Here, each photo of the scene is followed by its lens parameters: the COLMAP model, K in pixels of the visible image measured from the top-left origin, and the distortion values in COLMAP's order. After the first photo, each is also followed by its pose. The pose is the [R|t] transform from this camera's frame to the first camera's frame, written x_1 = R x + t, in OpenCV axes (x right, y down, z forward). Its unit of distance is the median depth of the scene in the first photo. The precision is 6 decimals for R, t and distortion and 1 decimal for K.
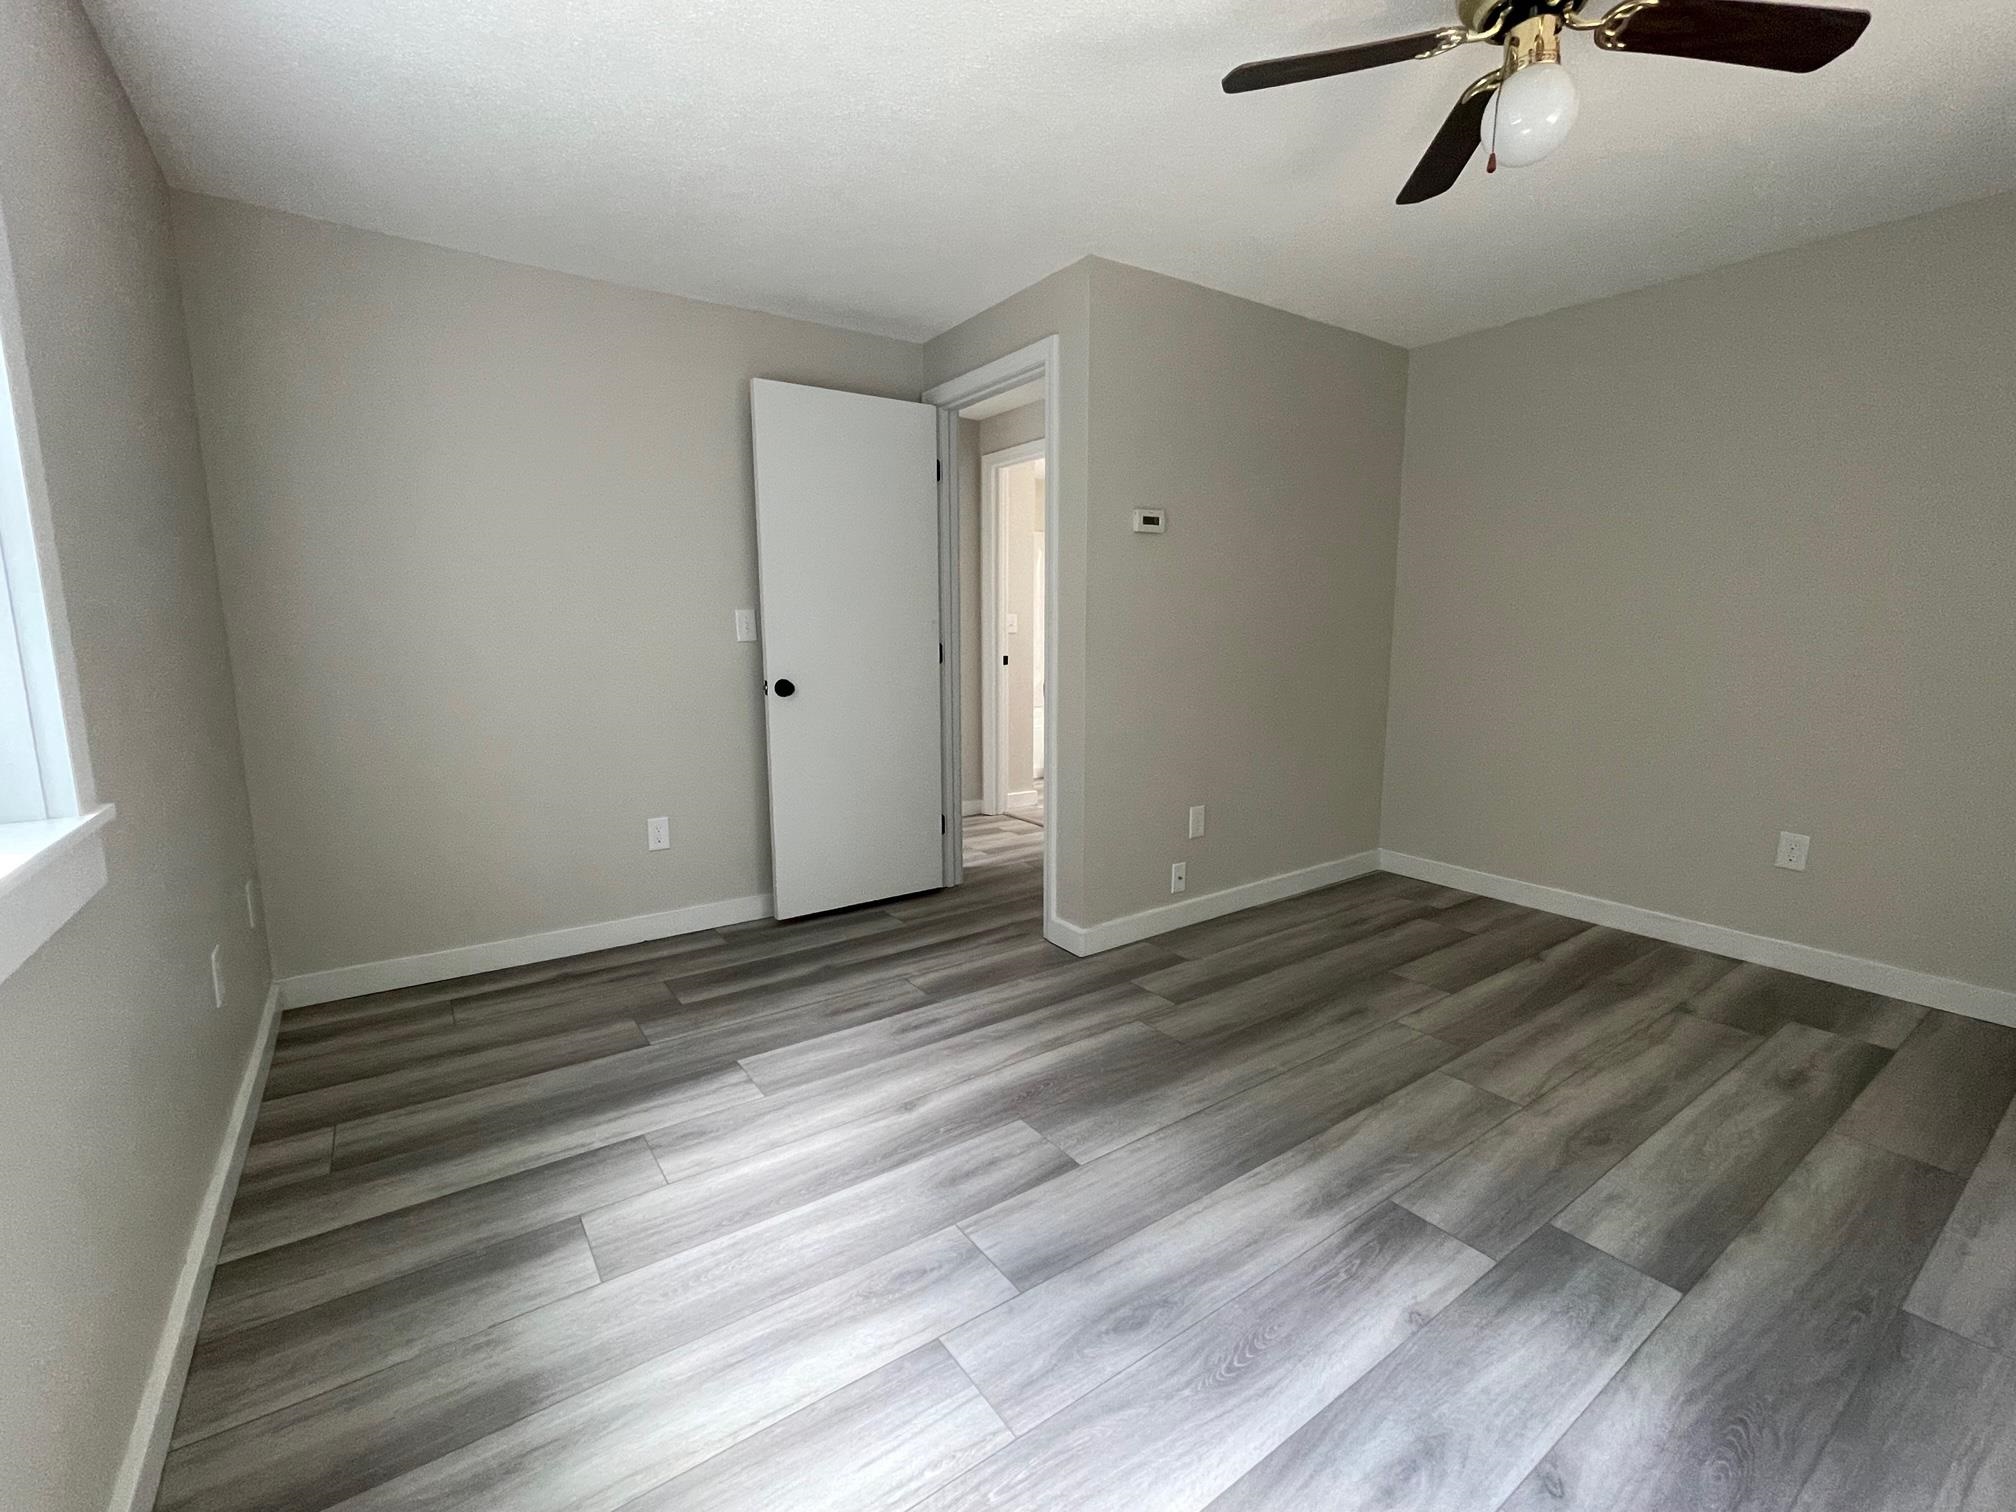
lens RADIAL K [[882.7, 0, 1010.3], [0, 882.7, 753.6], [0, 0, 1]] dist [-0.002011, 0.000597]
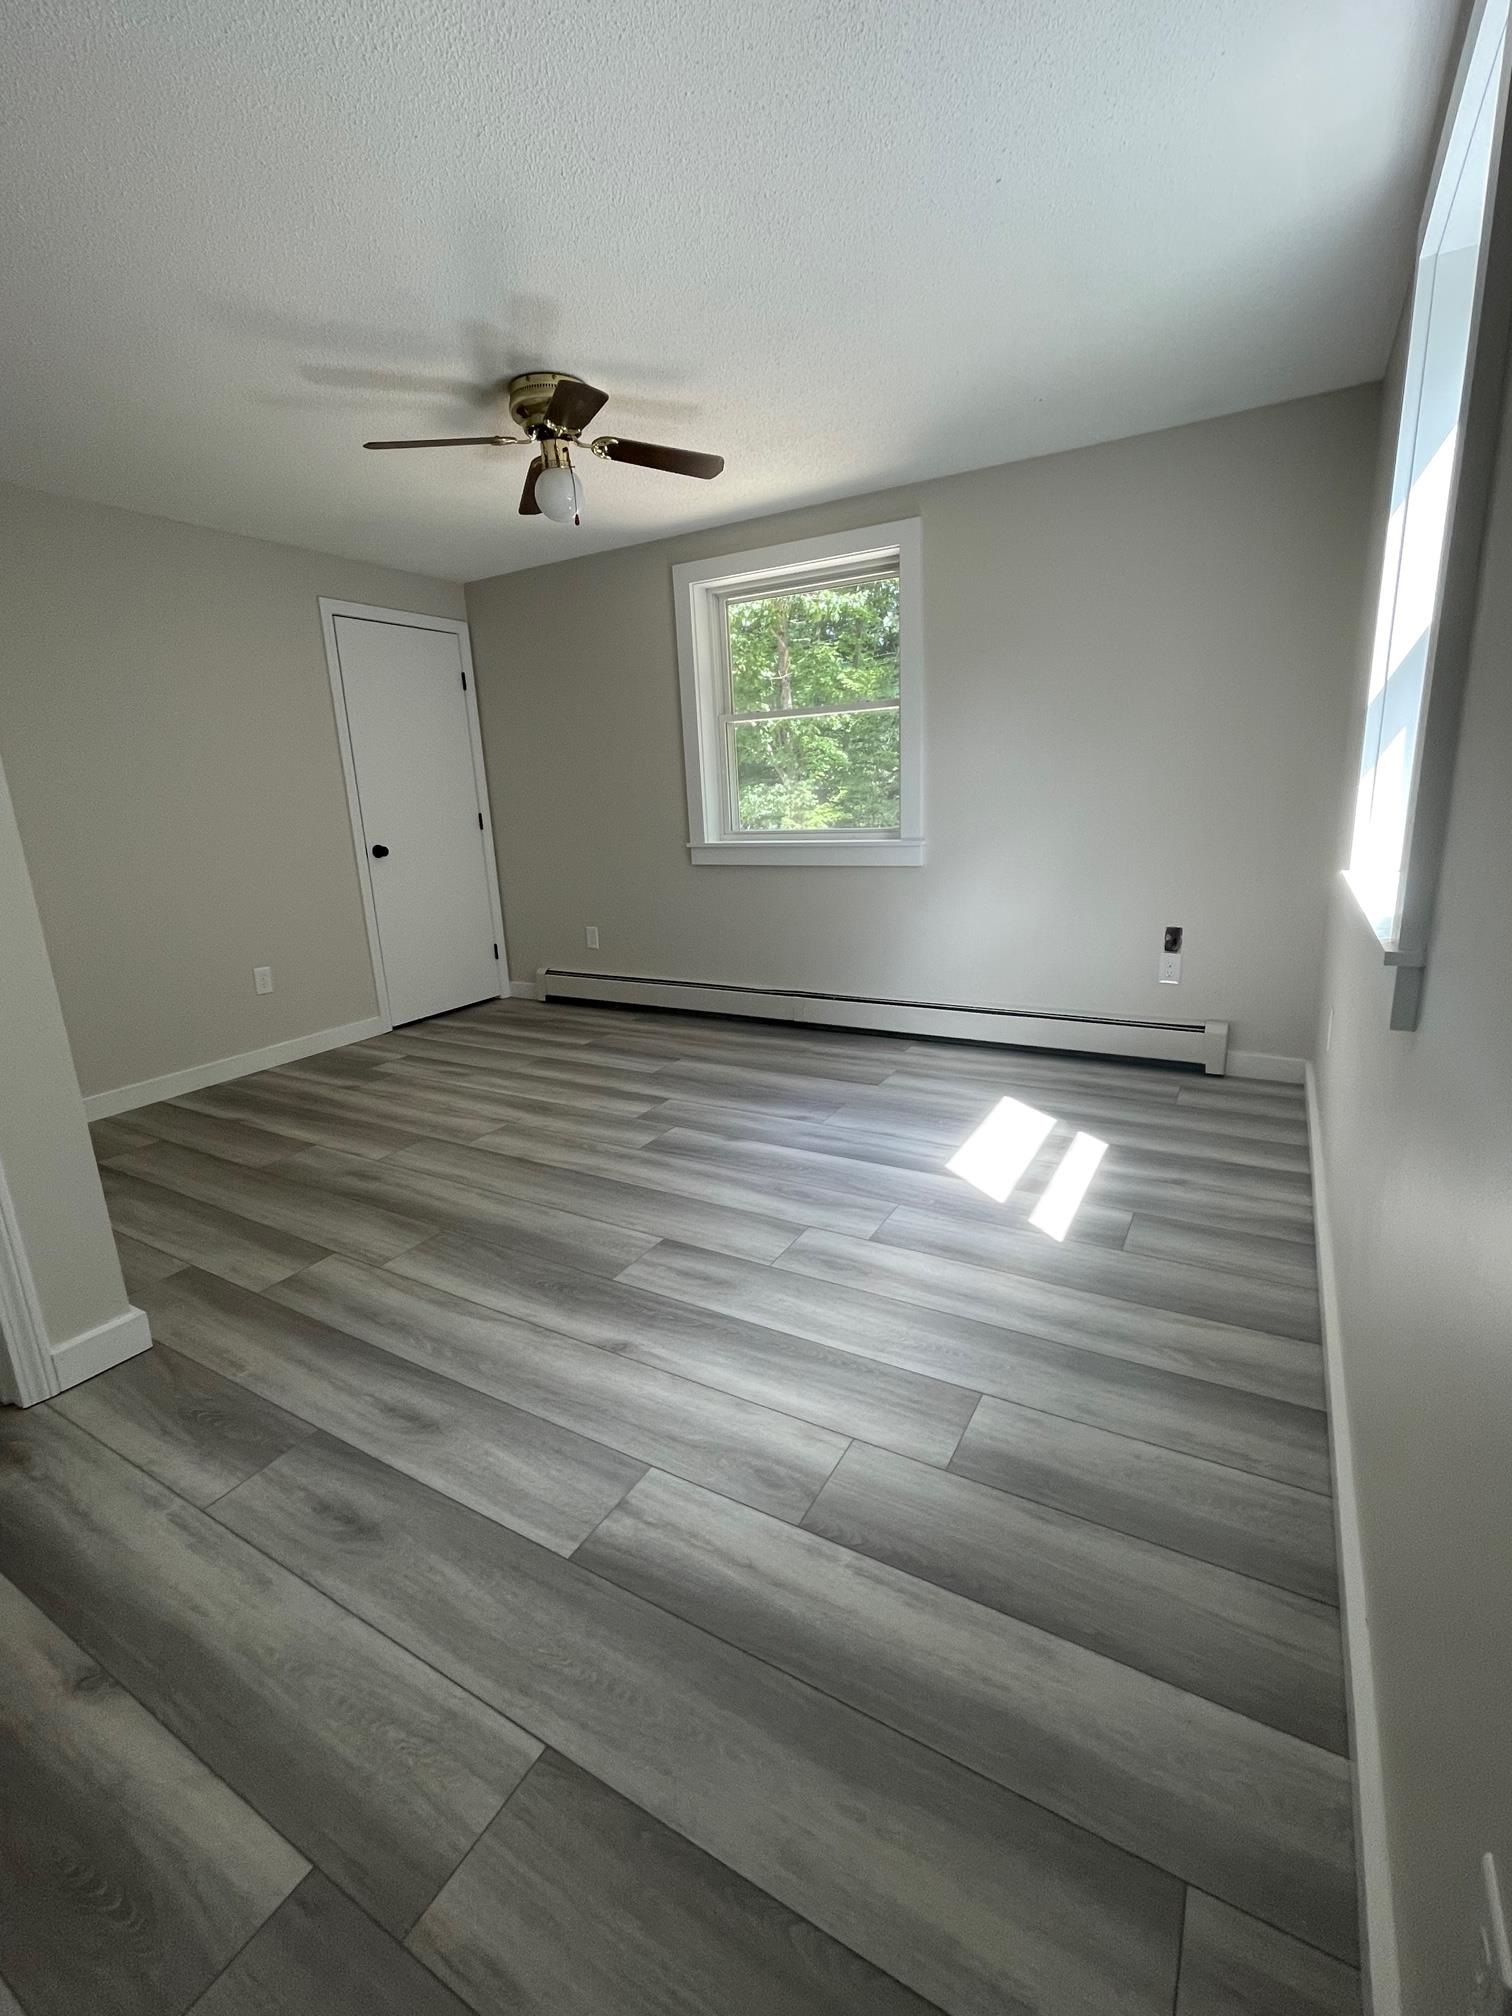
lens RADIAL K [[882.7, 0, 754.4], [0, 882.7, 1001.4], [0, 0, 1]] dist [-0.002011, 0.000597]
pose [[-0.418537, -0.192934, 0.887470, -0.843101], [0.181707, 0.939629, 0.289967, -0.150242], [-0.889837, 0.282621, -0.358212, 1.041389]]
